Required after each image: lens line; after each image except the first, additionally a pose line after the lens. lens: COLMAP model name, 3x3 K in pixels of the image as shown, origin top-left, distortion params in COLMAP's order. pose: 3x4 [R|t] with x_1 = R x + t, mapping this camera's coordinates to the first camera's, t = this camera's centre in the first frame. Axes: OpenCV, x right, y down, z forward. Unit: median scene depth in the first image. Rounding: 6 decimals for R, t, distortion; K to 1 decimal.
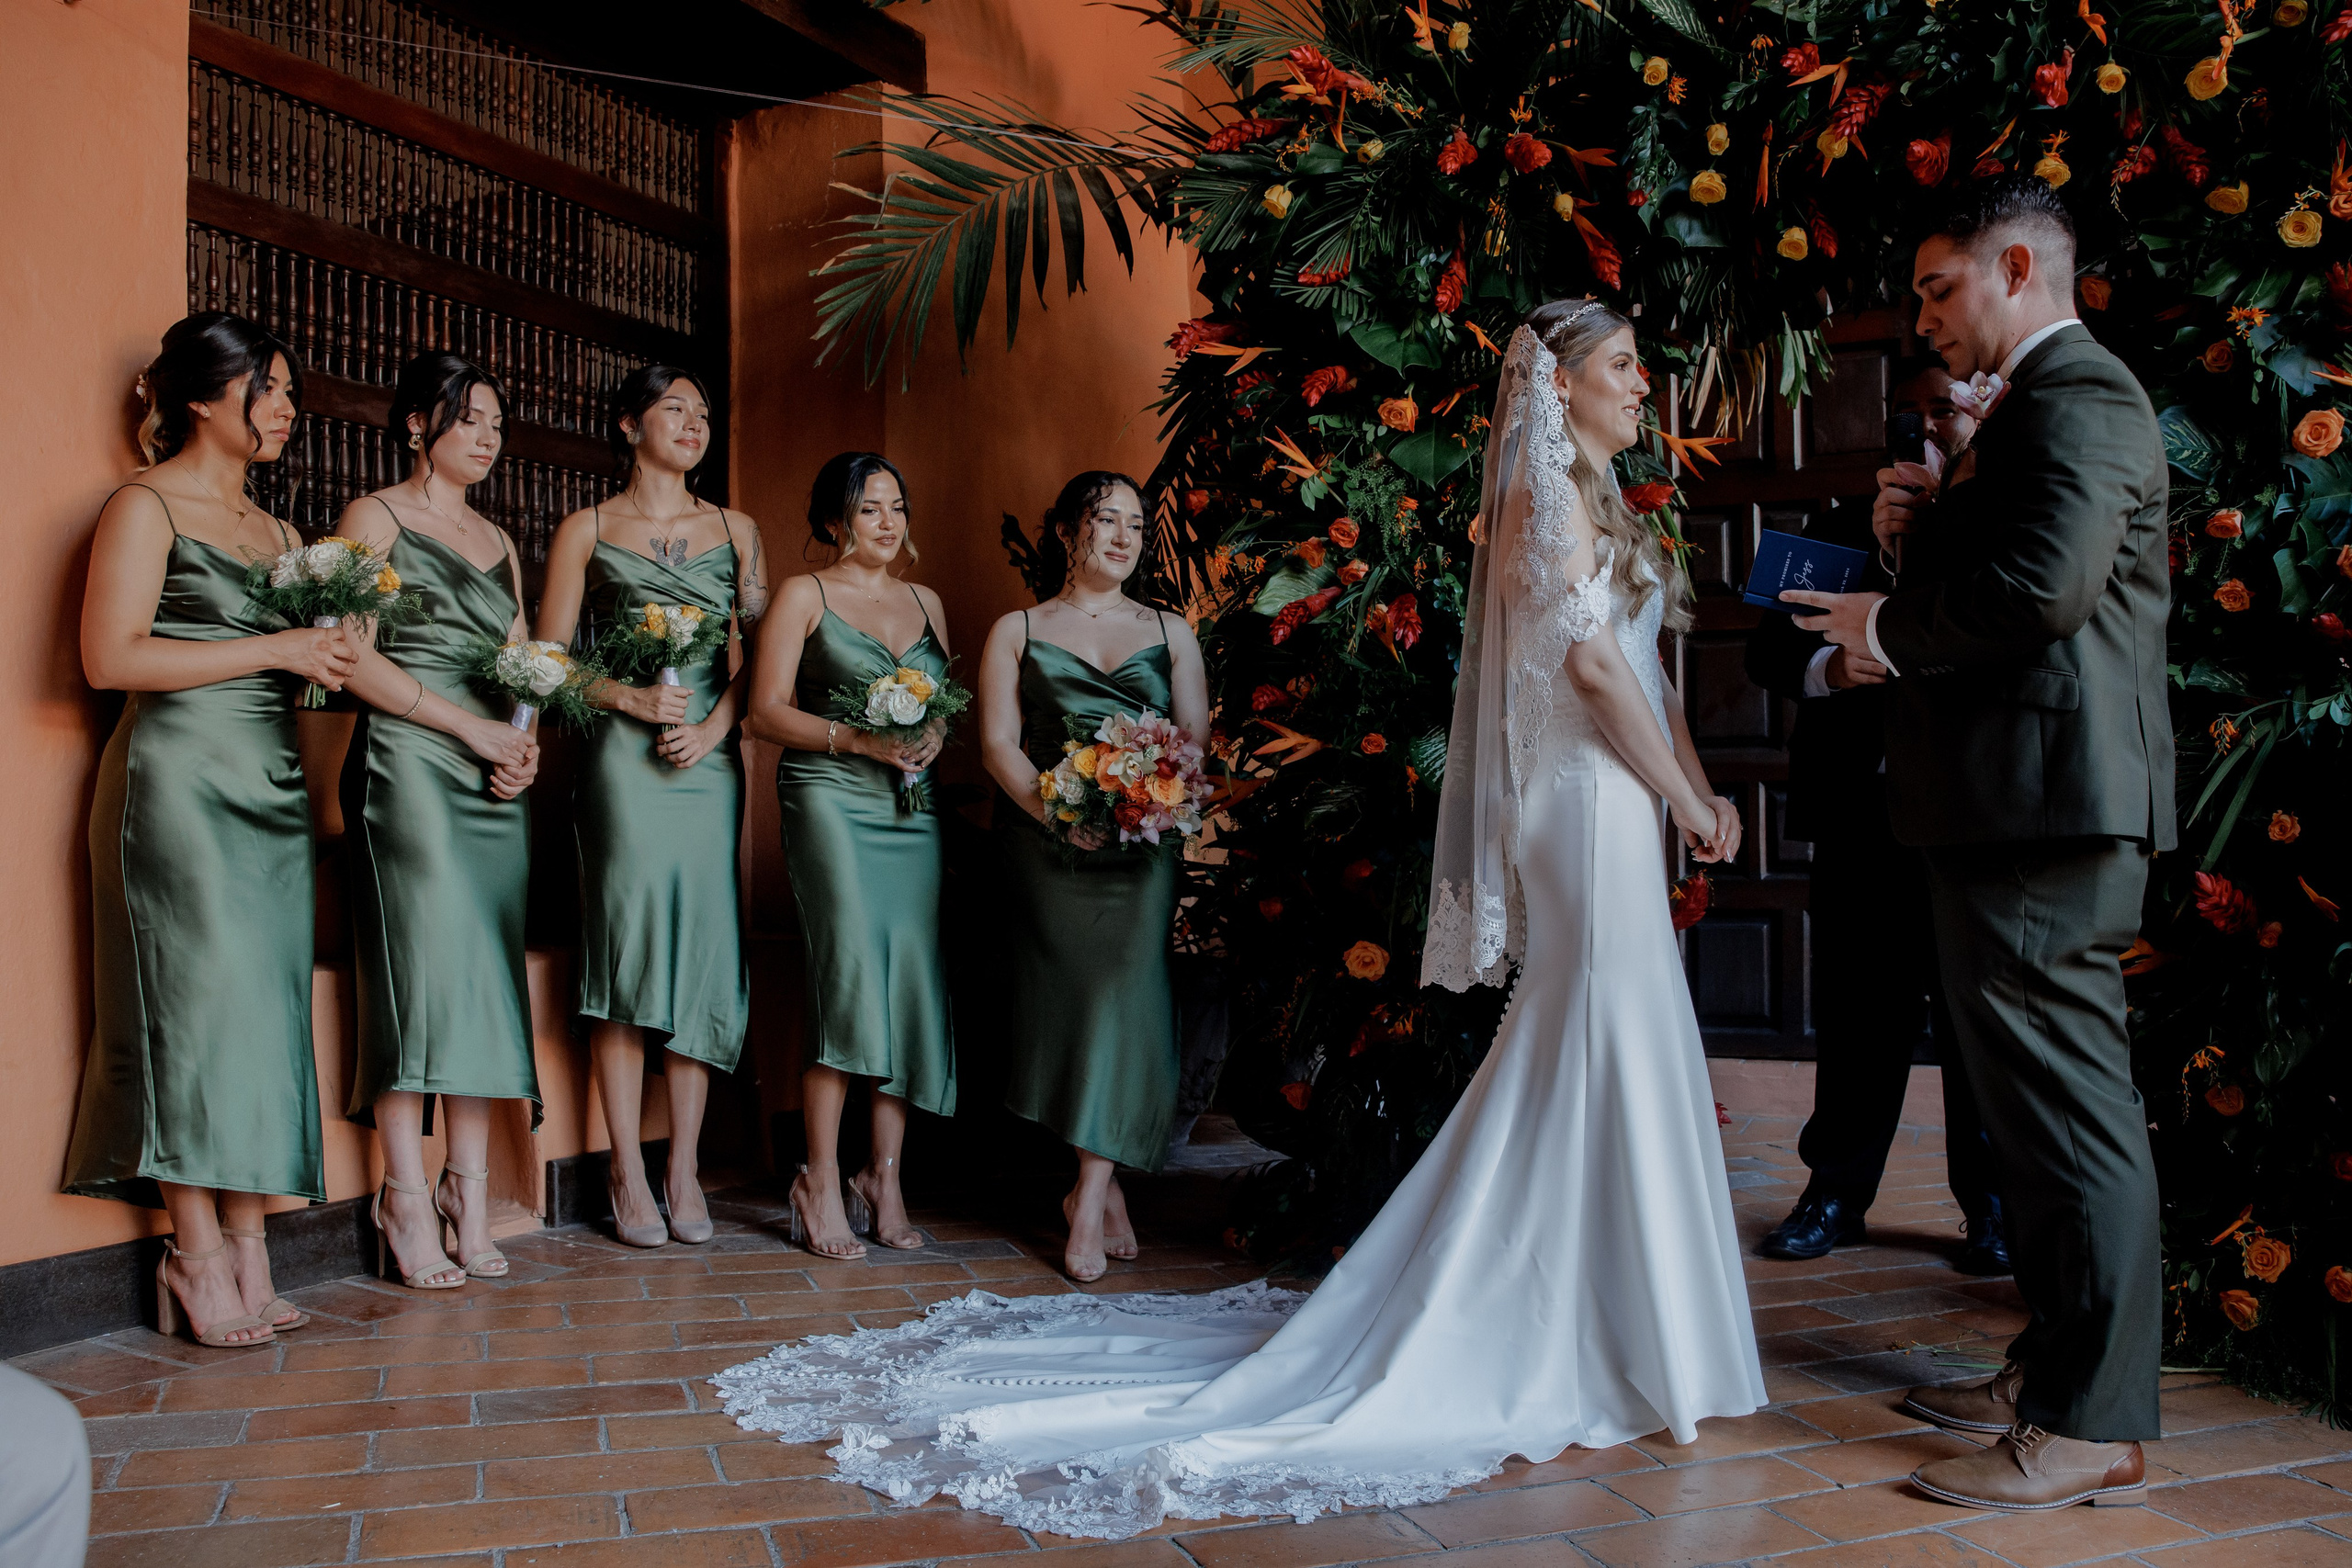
lens RADIAL K [[1865.8, 0, 1176.0], [0, 1865.8, 784.0], [0, 0, 1]] dist [-0.113971, 0.127063]
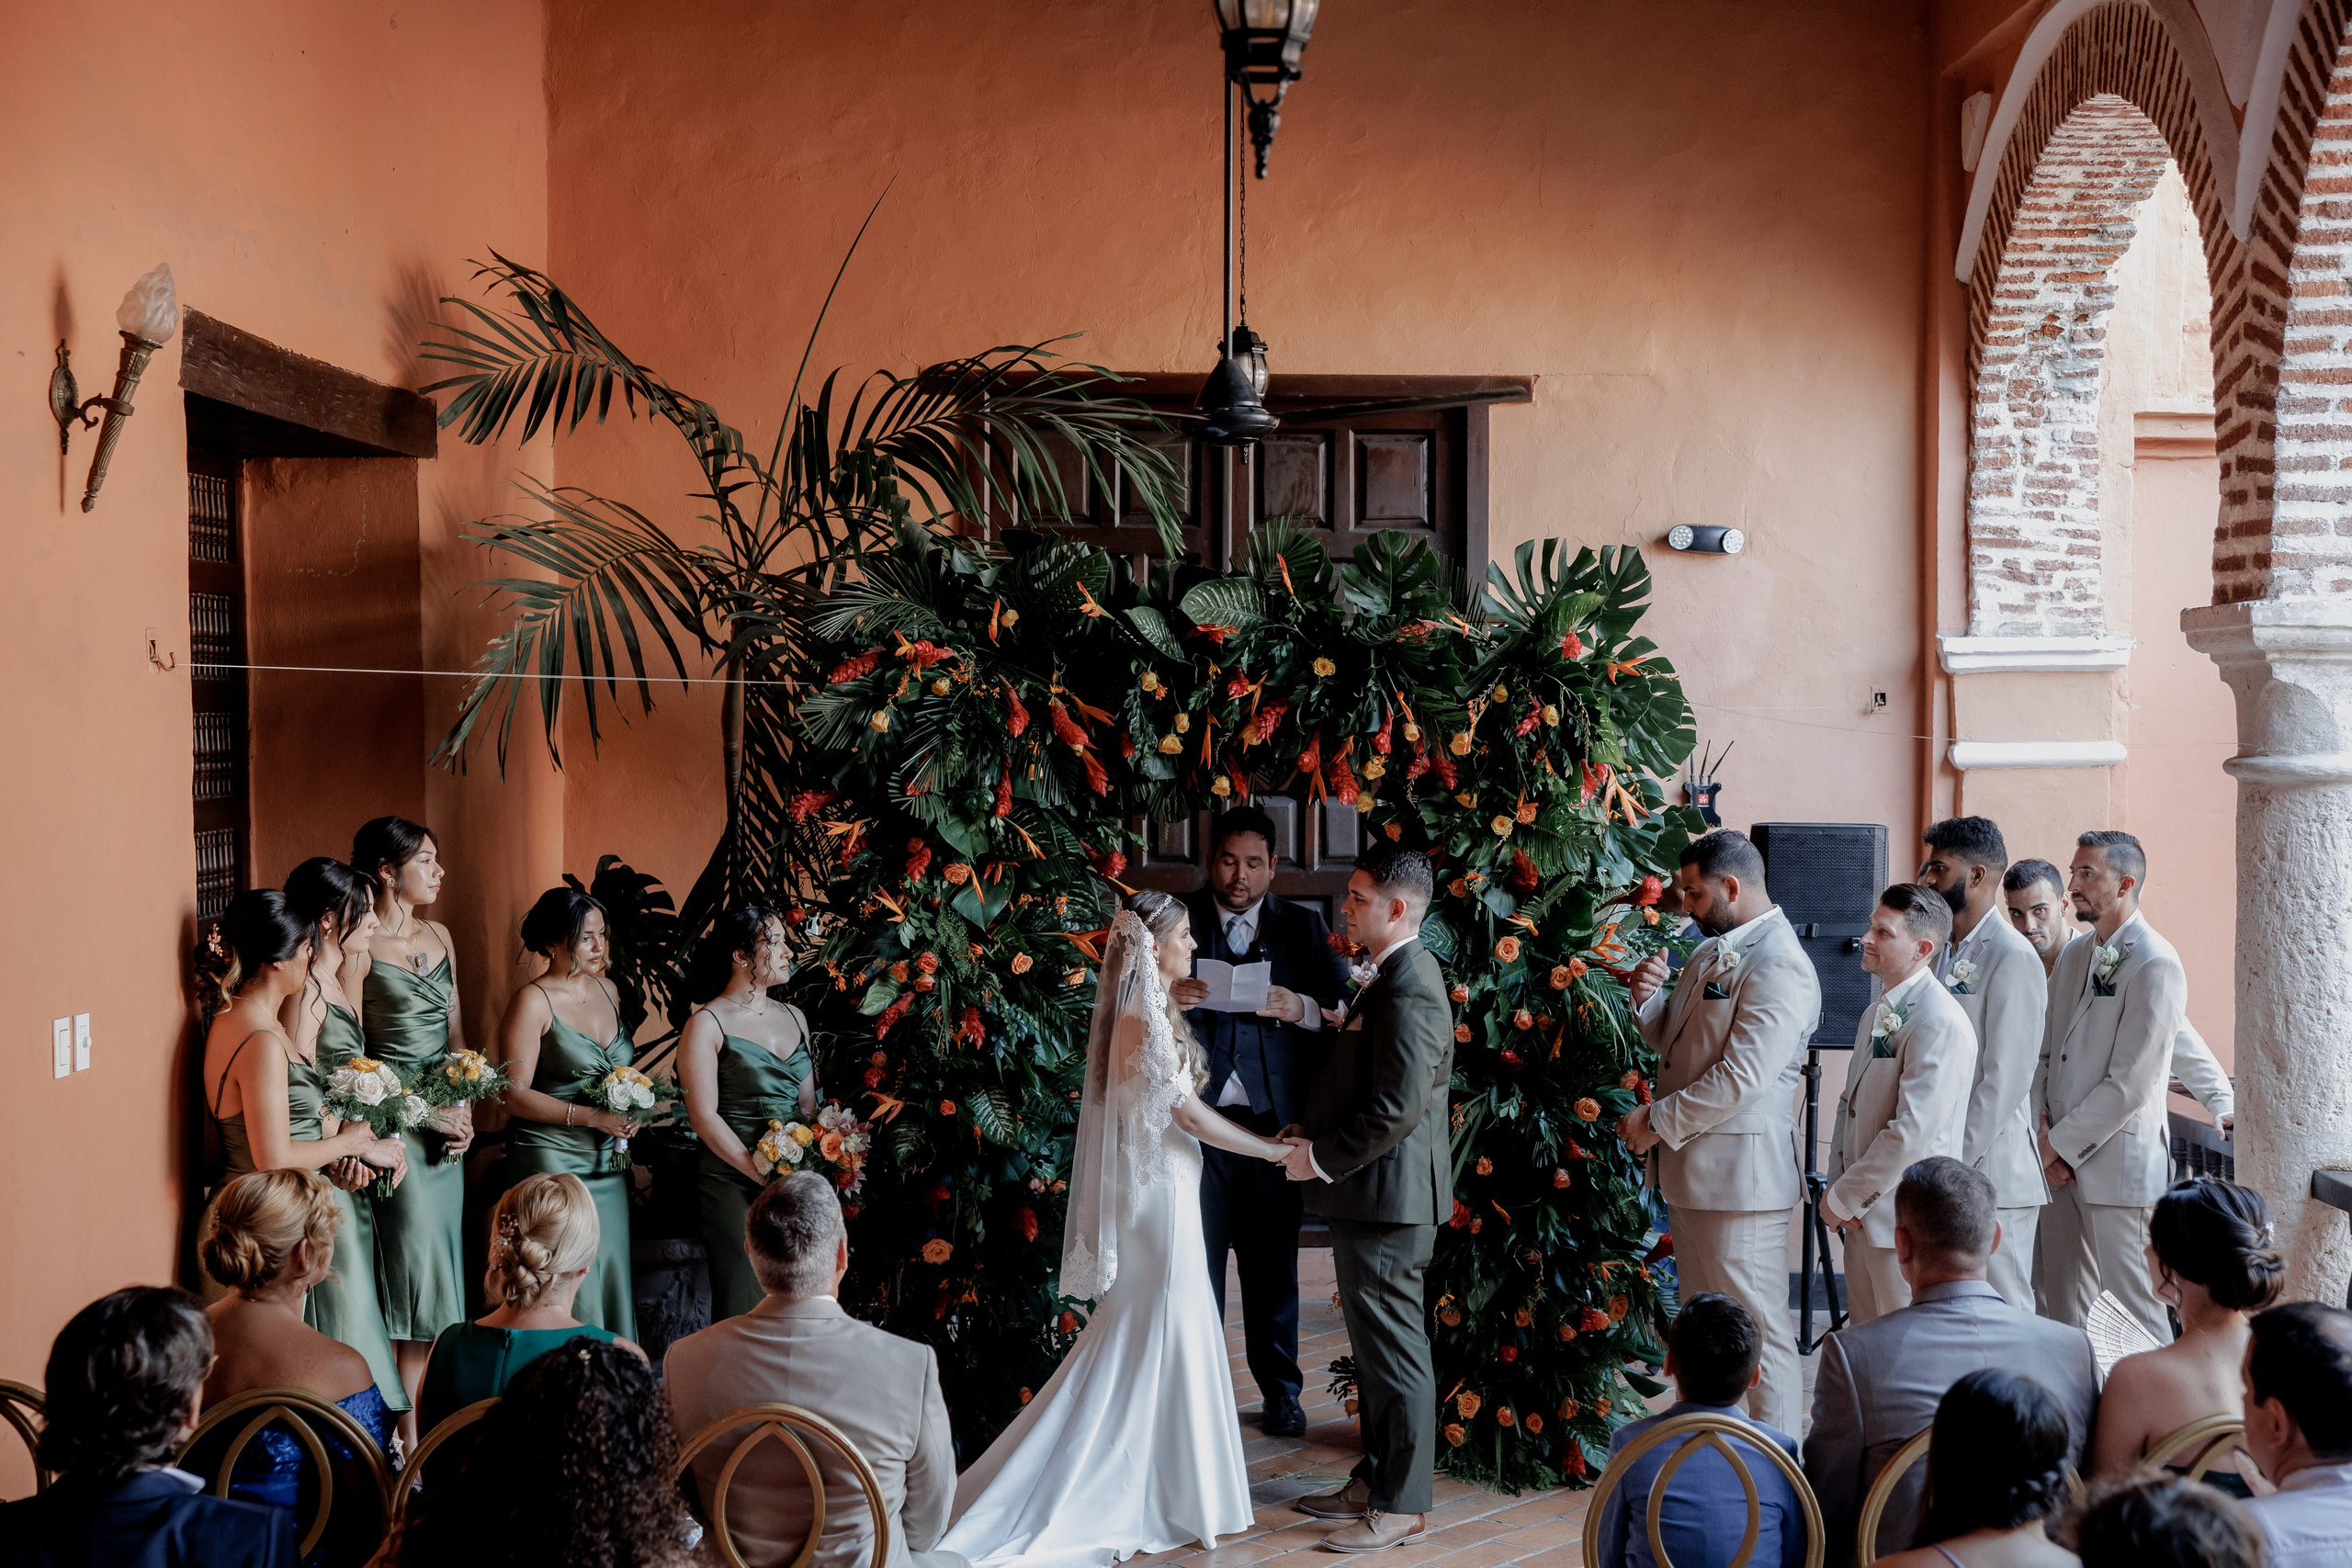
lens RADIAL K [[3067.6, 0, 1176.0], [0, 3067.6, 784.0], [0, 0, 1]] dist [0.021895, 0.037407]
pose [[0.883931, -0.004251, 0.467599, -1.047341], [-0.024909, 0.998111, 0.056160, -0.503607], [-0.466954, -0.061289, 0.882155, -1.467511]]
